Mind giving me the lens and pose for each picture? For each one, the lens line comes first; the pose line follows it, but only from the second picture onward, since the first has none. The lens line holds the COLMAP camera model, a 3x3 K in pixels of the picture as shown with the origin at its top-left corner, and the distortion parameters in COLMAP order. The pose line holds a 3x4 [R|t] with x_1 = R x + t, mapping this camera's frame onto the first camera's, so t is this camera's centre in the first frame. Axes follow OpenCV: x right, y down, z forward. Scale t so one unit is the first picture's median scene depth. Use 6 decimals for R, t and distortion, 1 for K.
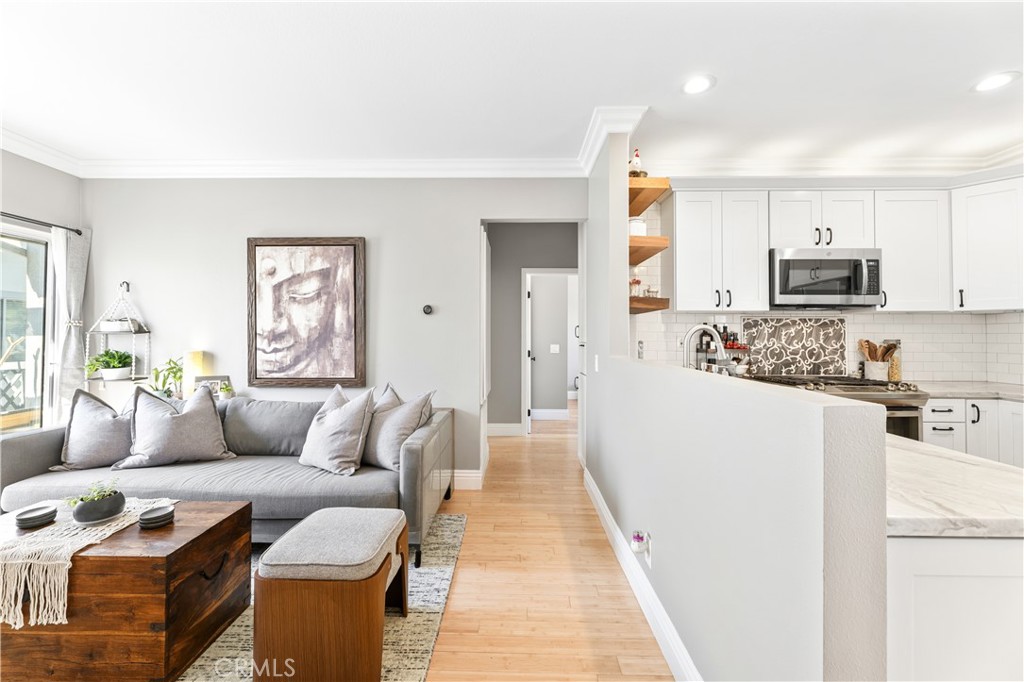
lens RADIAL K [[414.1, 0, 509.6], [0, 414.1, 331.5], [0, 0, 1]] dist [0.001600, -0.000890]
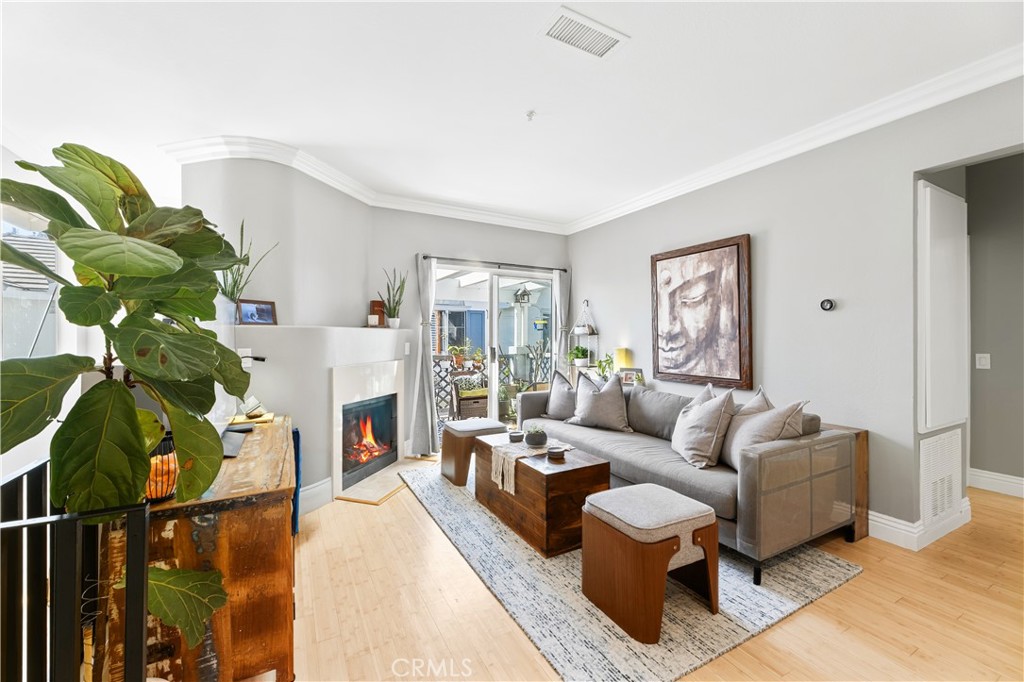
lens RADIAL K [[414.1, 0, 510.6], [0, 414.1, 339.2], [0, 0, 1]] dist [0.001600, -0.000890]
pose [[0.493315, 0.004238, -0.869840, 0.260650], [0.008853, 0.999912, 0.009892, 0.002558], [0.869806, -0.012580, 0.493234, 0.054518]]
